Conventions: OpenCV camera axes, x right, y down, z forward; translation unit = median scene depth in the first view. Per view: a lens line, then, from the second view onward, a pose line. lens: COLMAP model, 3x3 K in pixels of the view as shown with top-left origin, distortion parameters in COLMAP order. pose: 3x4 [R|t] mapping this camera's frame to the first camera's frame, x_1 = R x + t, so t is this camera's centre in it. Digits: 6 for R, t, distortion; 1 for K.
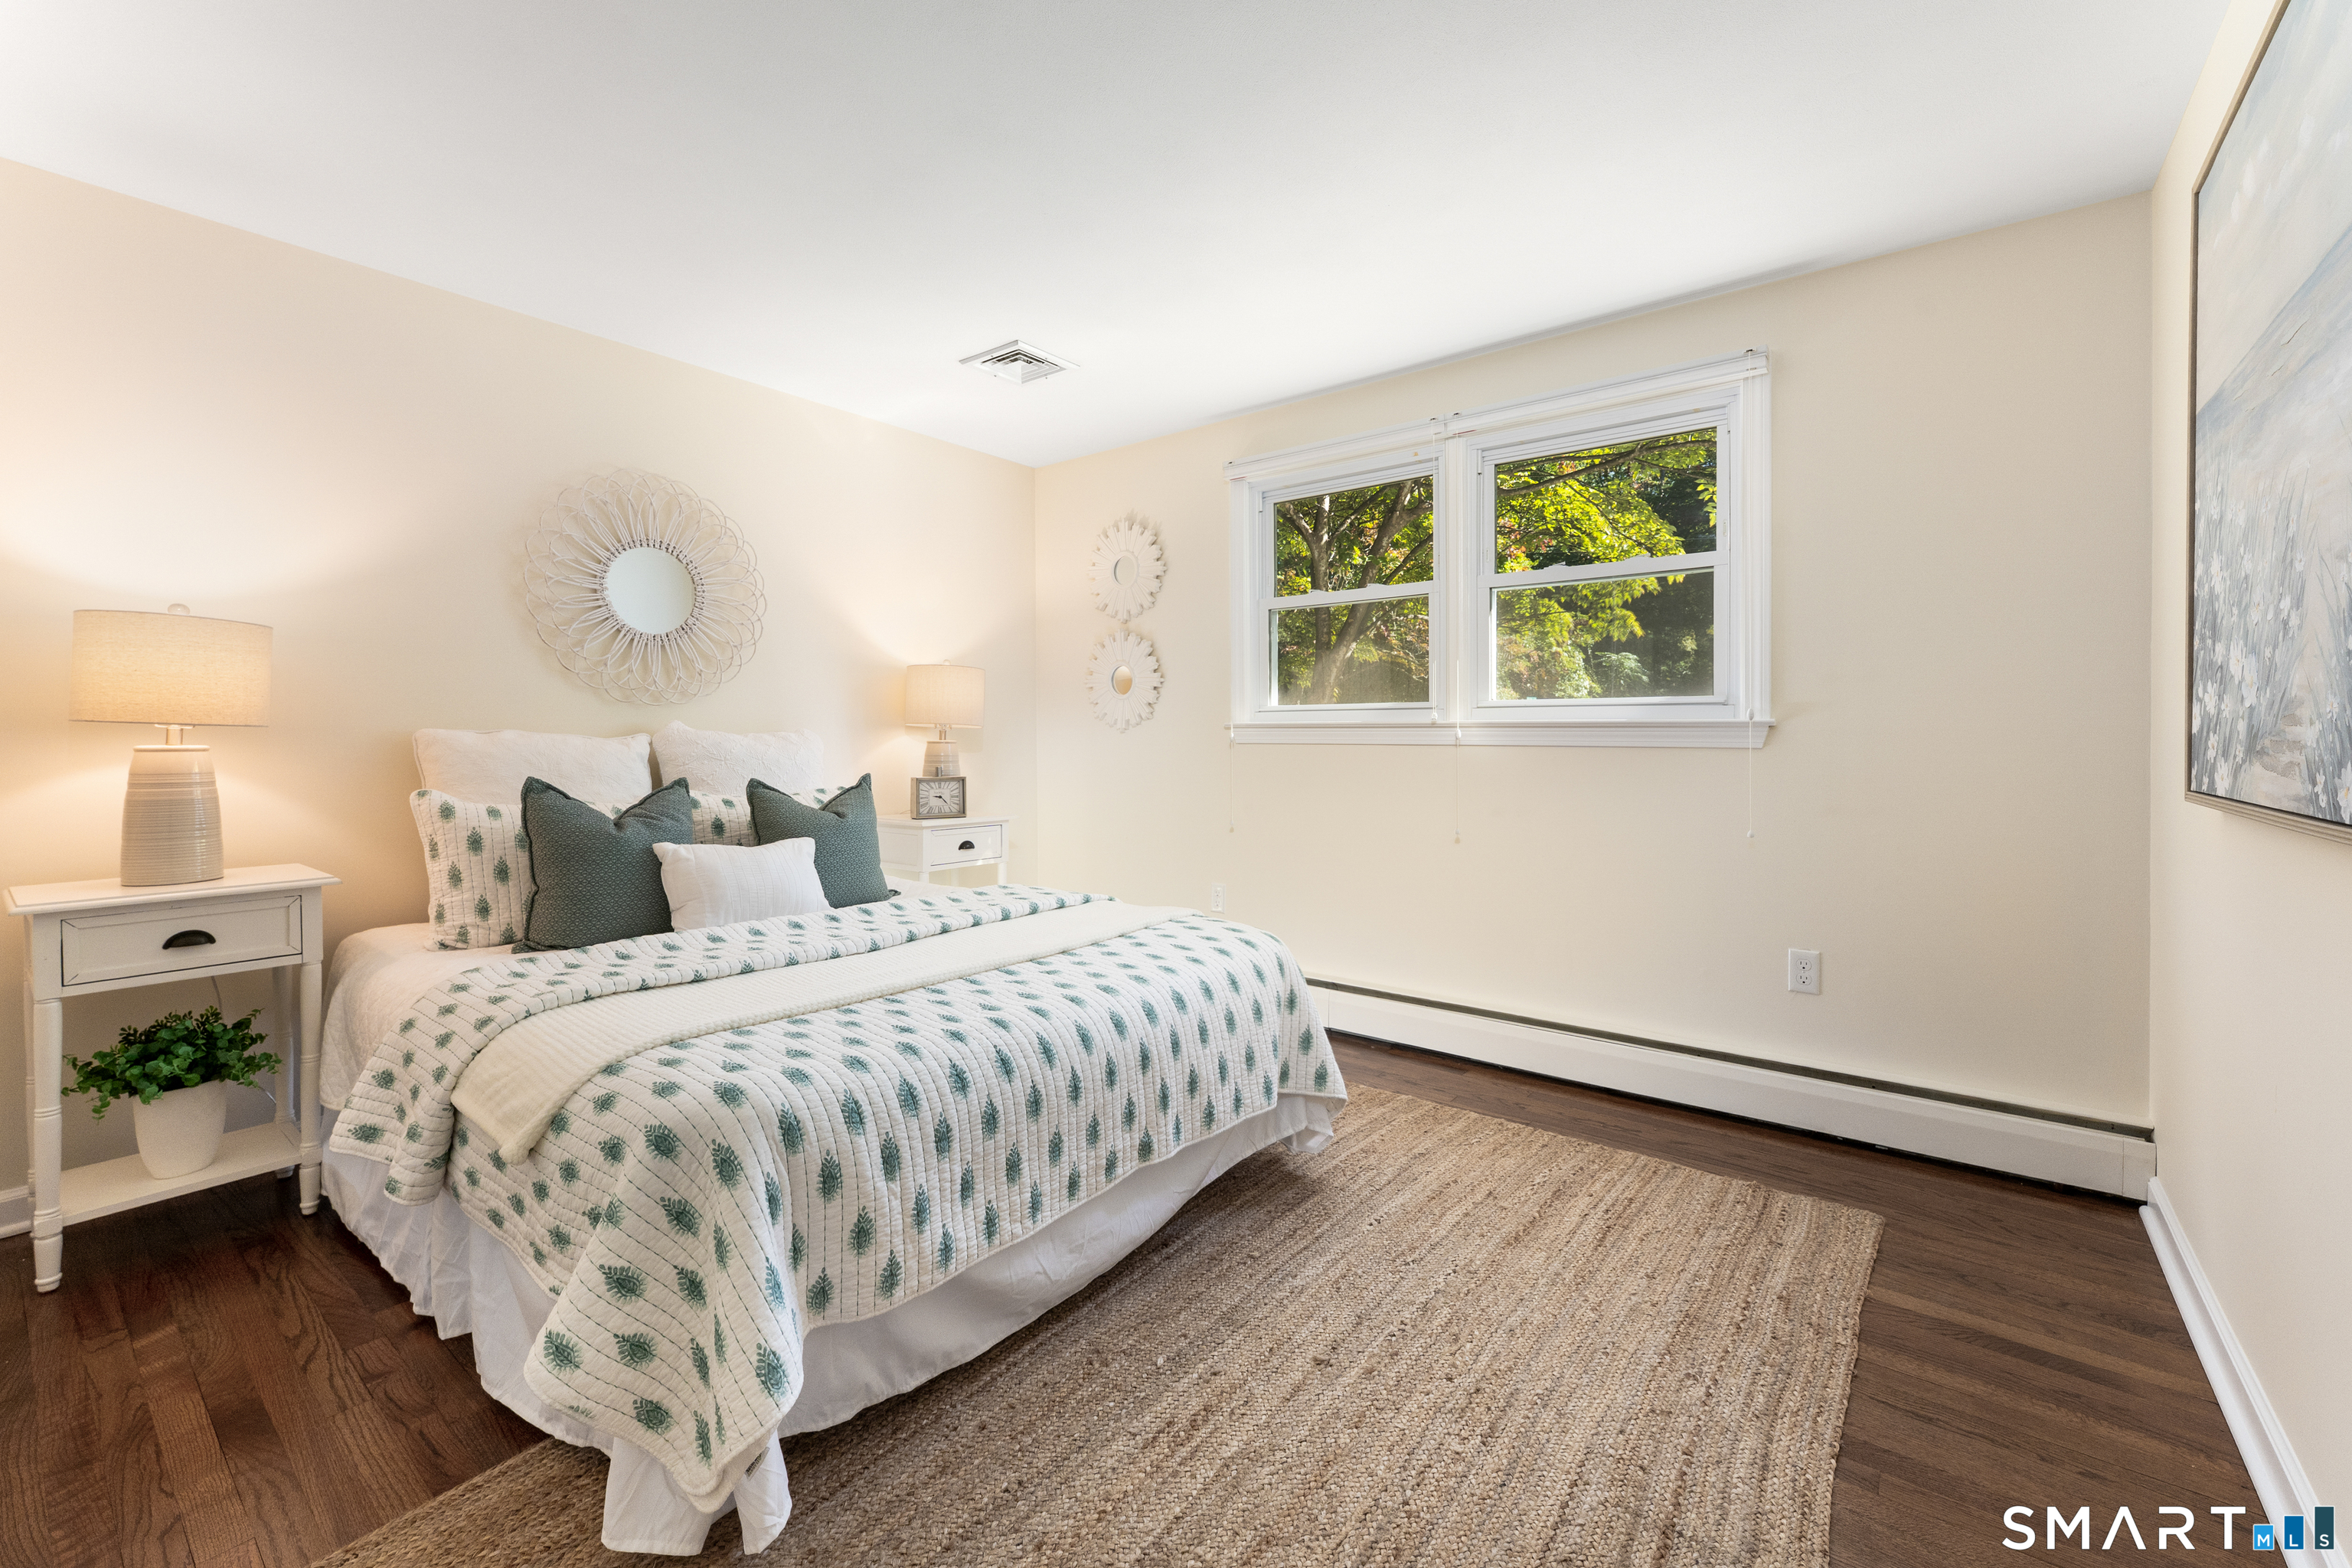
lens RADIAL K [[972.5, 0, 1085.9], [0, 972.5, 737.5], [0, 0, 1]] dist [-0.001070, -0.000396]
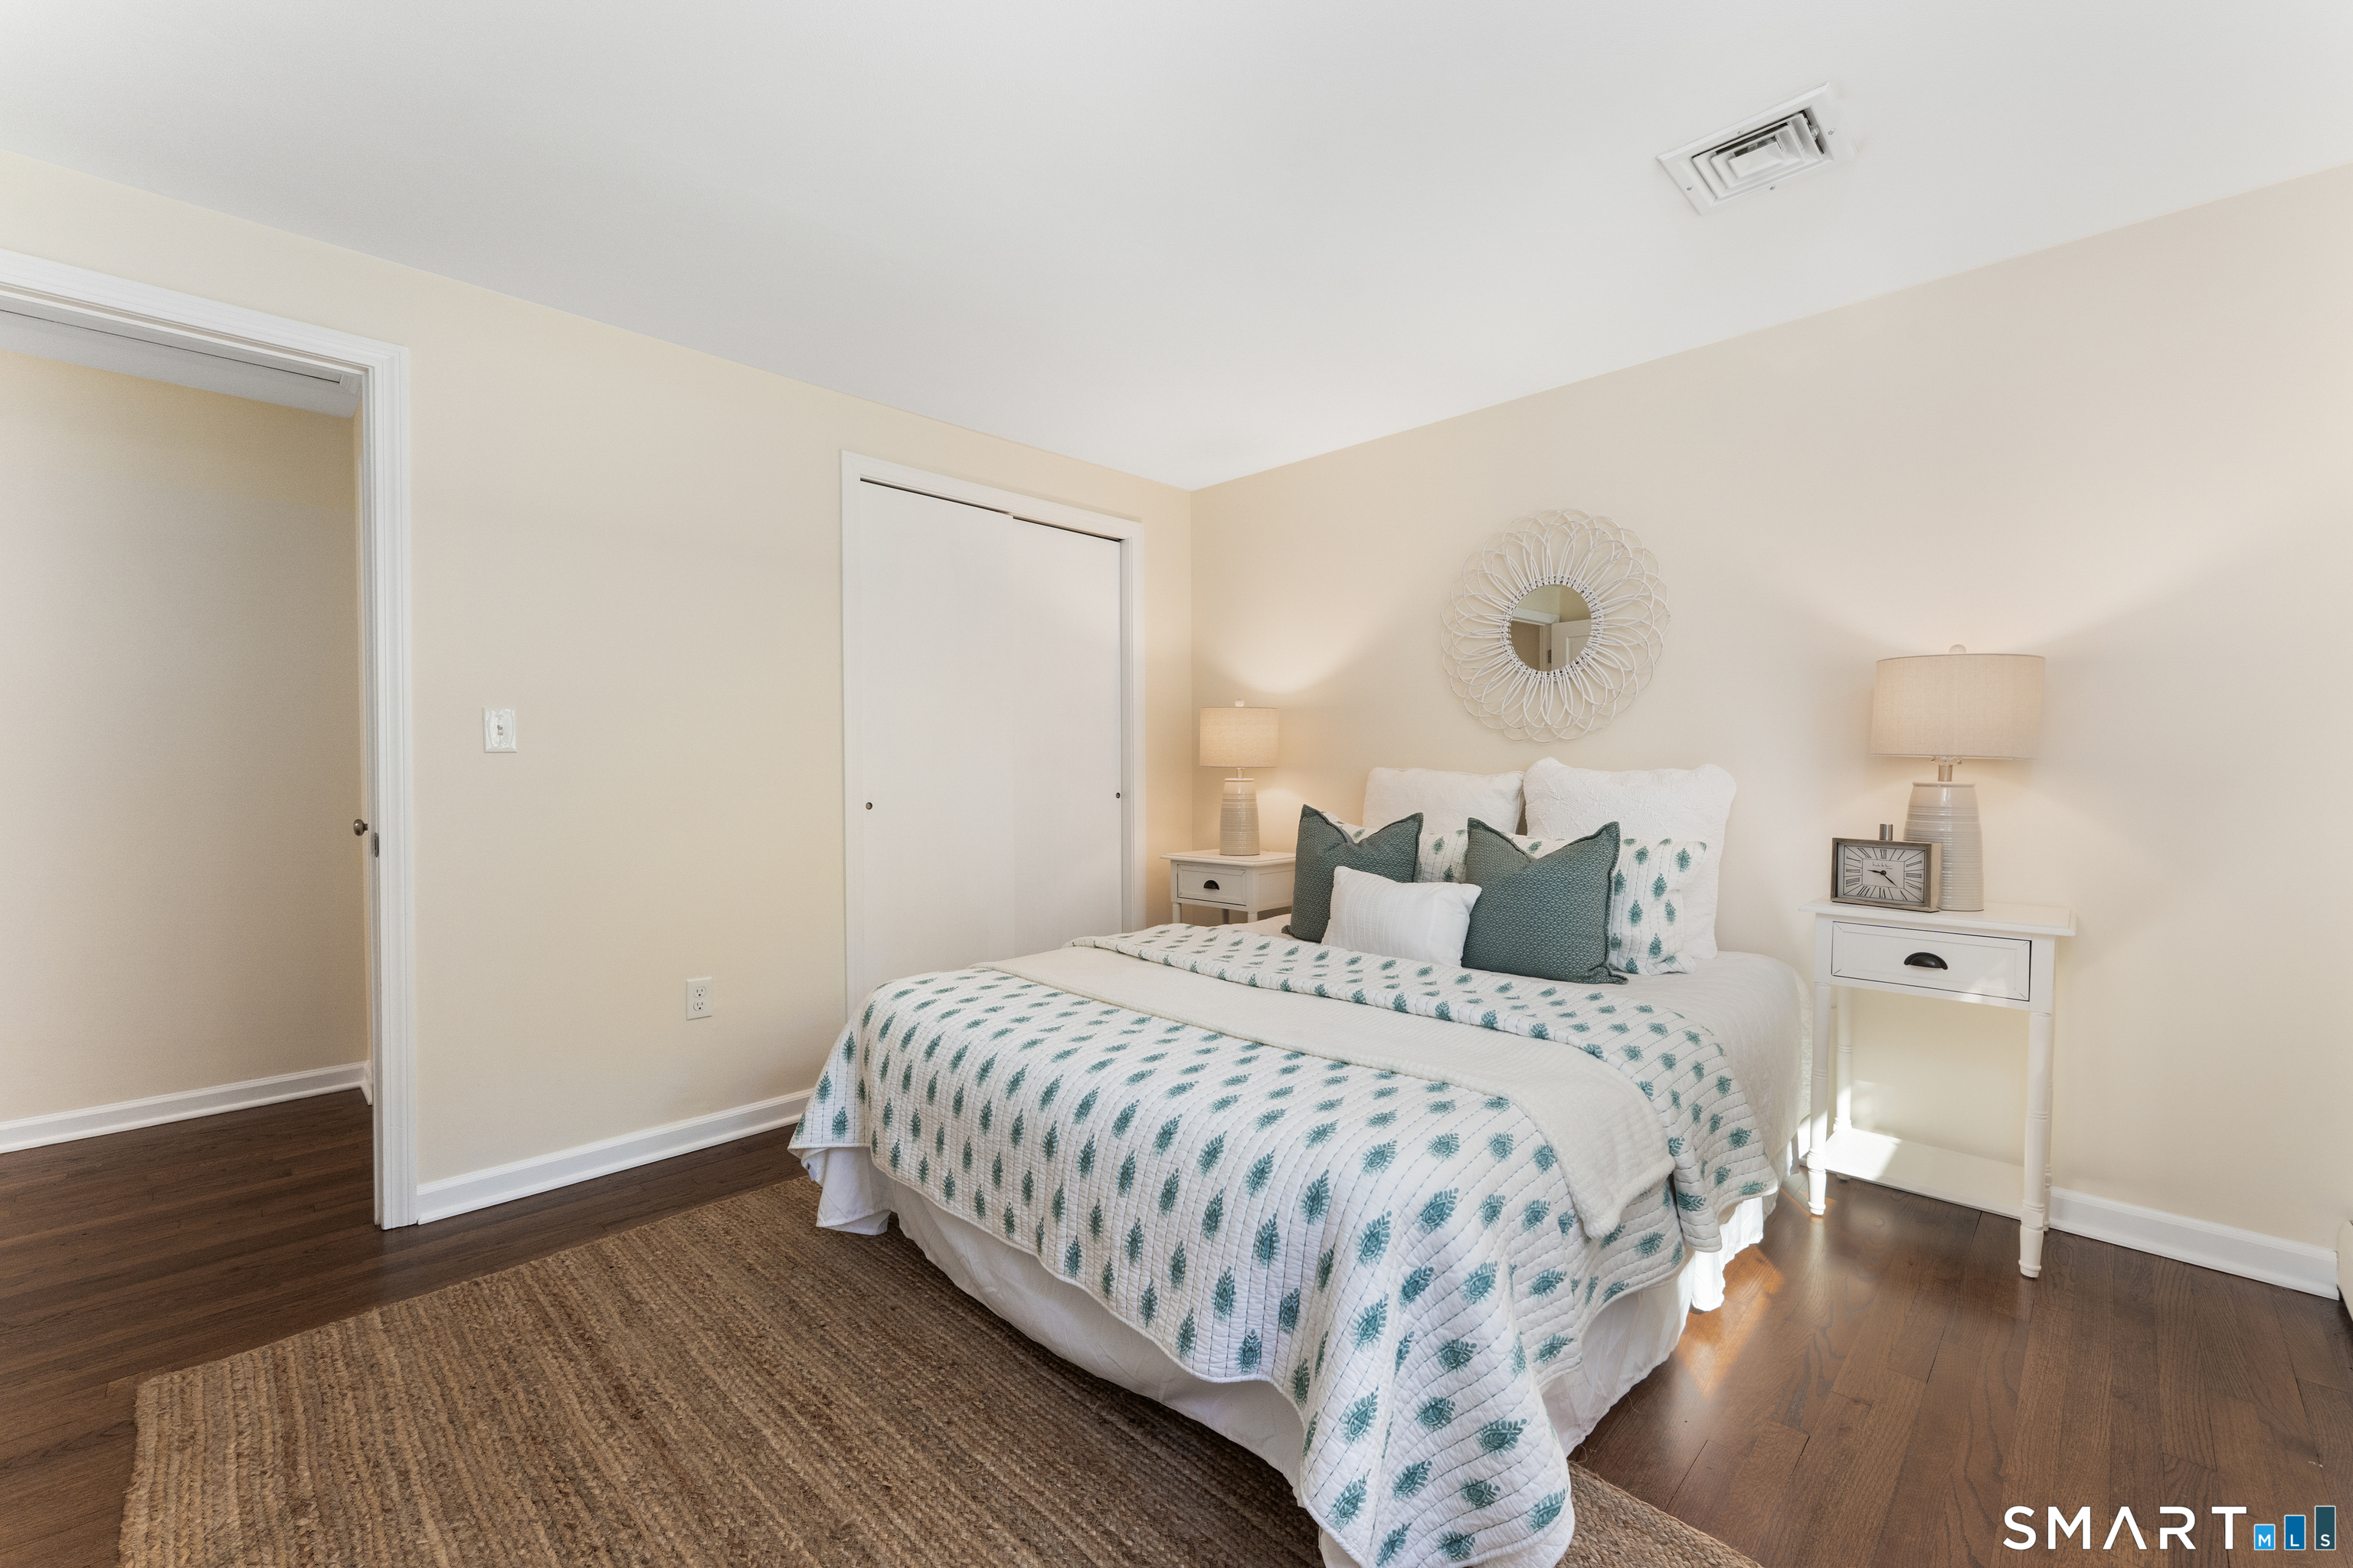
lens RADIAL K [[953.6, 0, 1171.2], [0, 953.6, 774.5], [0, 0, 1]] dist [-0.000450, -0.000053]
pose [[-0.041773, 0.006617, -0.999105, 0.668163], [-0.005994, 0.999958, 0.006873, -0.002030], [0.999109, 0.006275, -0.041731, 0.844666]]
